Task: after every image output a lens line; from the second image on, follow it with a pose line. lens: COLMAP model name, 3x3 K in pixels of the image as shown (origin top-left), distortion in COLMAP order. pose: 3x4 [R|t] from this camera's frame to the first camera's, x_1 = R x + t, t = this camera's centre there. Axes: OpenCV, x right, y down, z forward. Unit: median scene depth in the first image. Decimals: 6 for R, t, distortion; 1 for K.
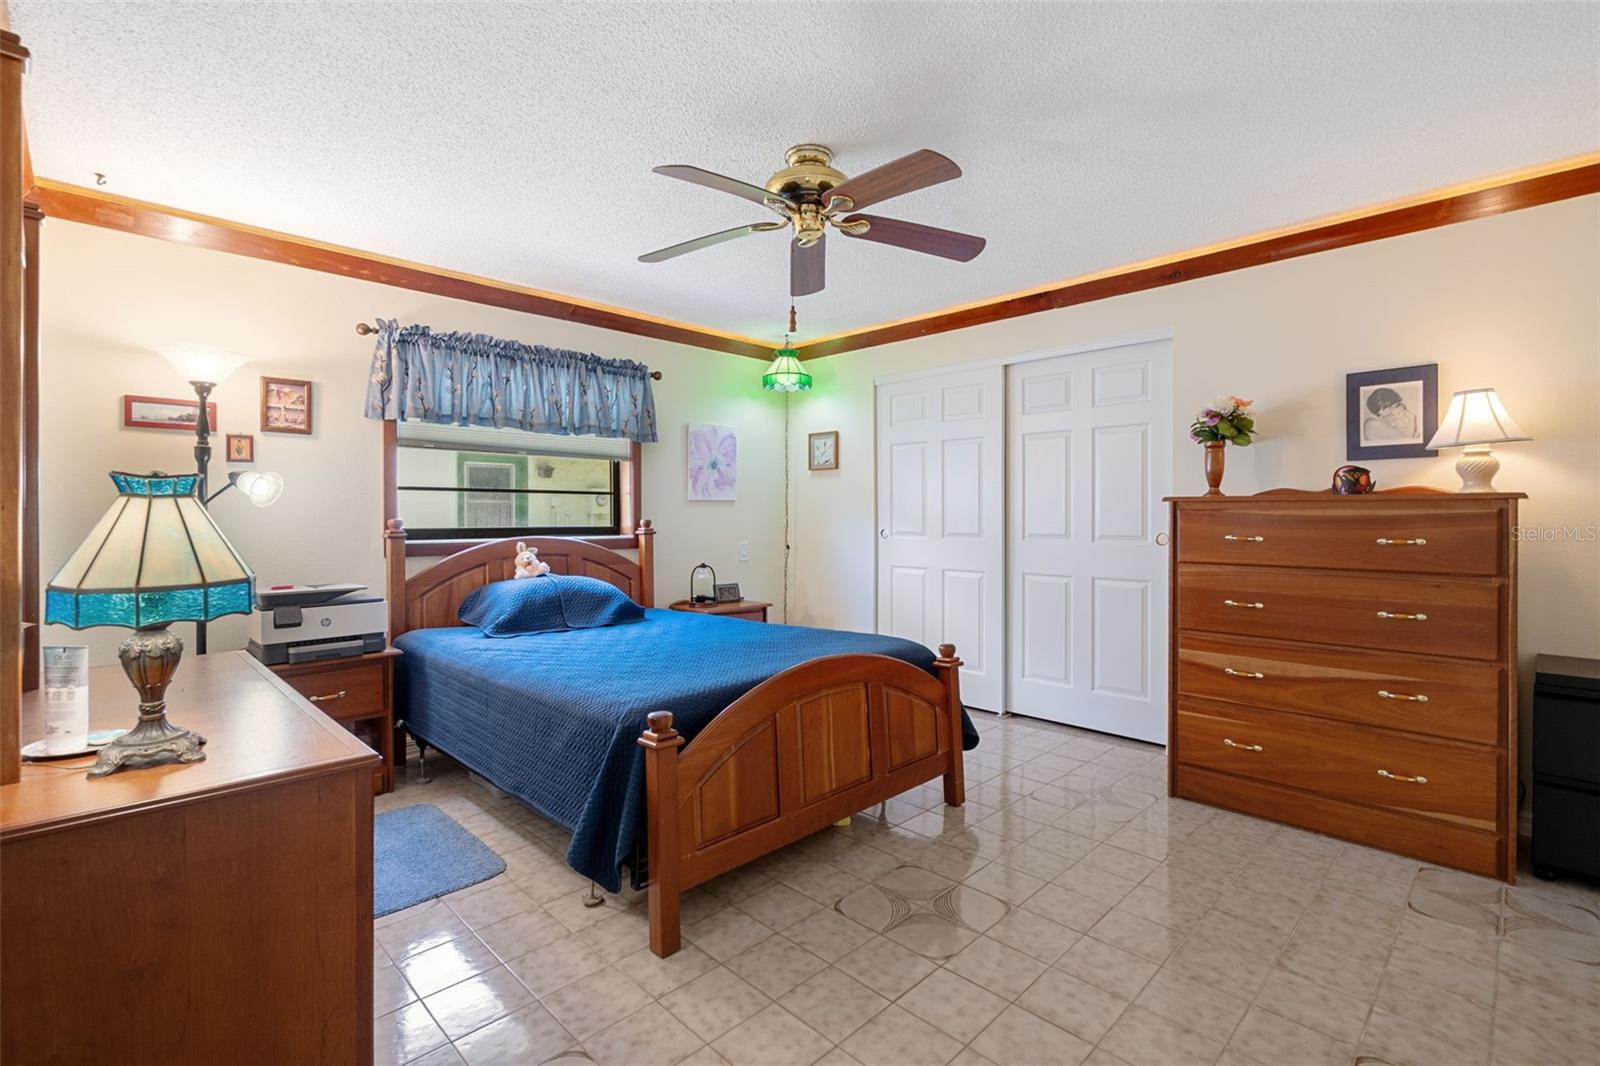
lens RADIAL K [[744.3, 0, 791.6], [0, 744.3, 521.3], [0, 0, 1]] dist [-0.002717, 0.002249]
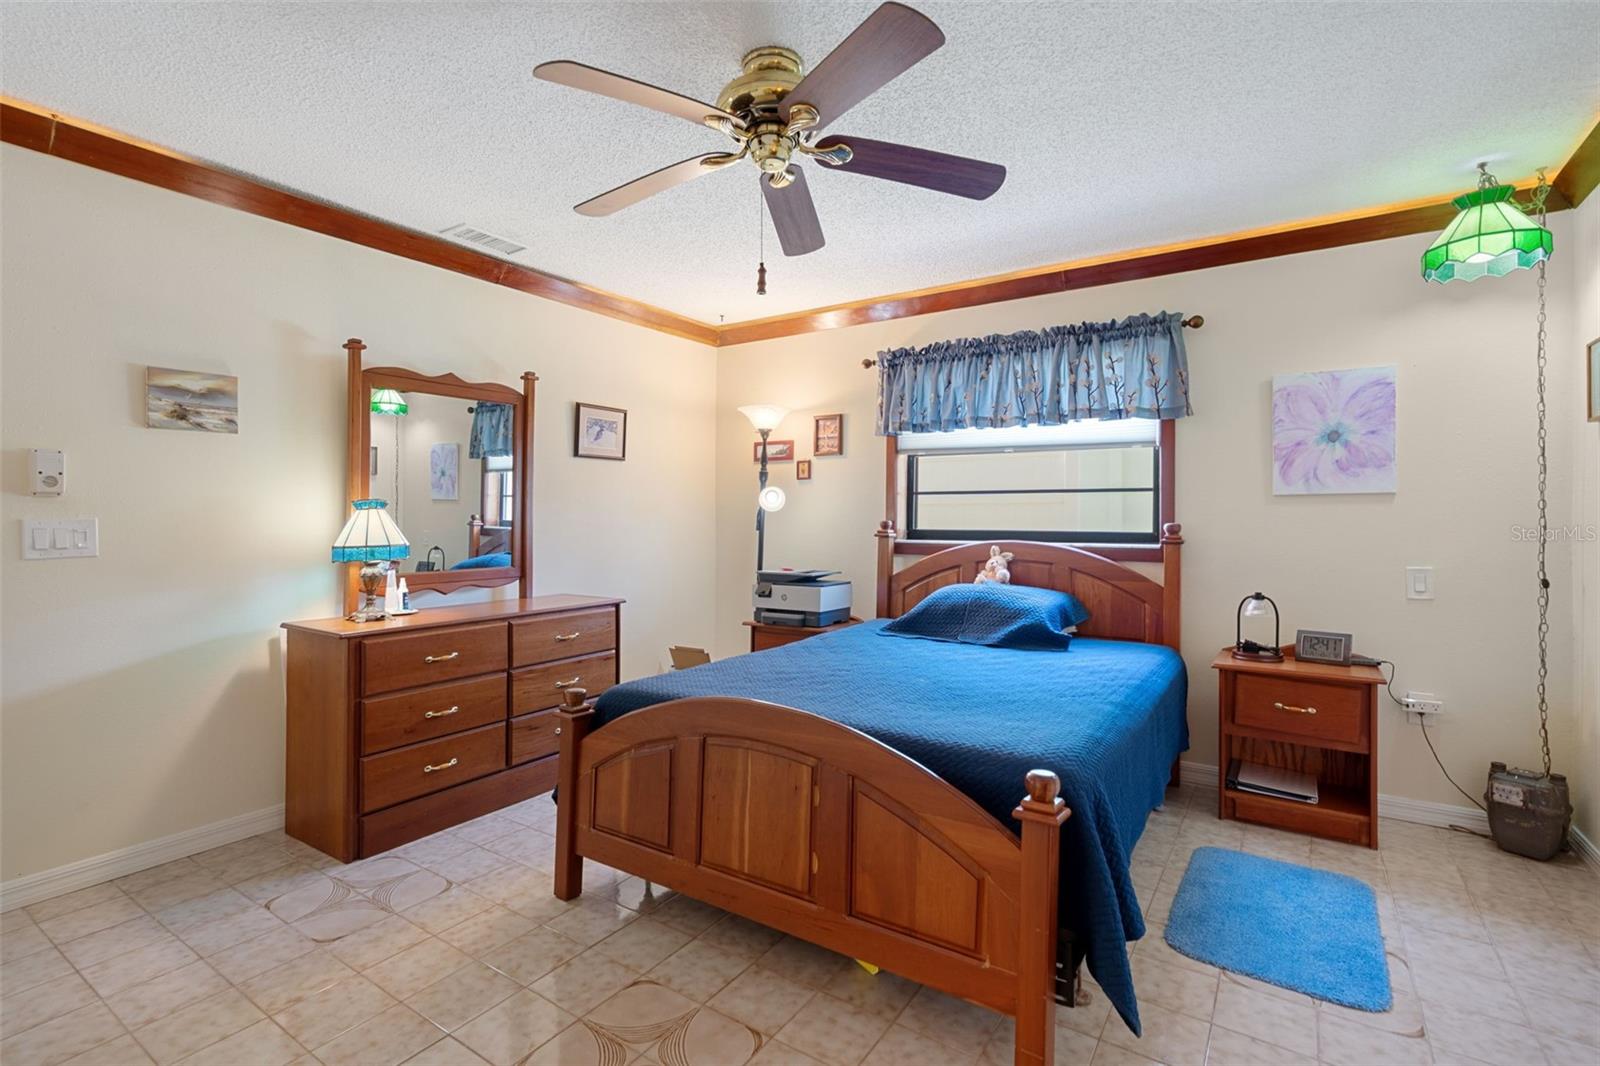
lens RADIAL K [[744.3, 0, 792.6], [0, 744.3, 521.7], [0, 0, 1]] dist [-0.002717, 0.002249]
pose [[0.187856, 0.006045, -0.982178, 0.511116], [-0.010860, 0.999933, 0.004078, -0.003796], [0.982137, 0.009900, 0.187909, 0.561215]]
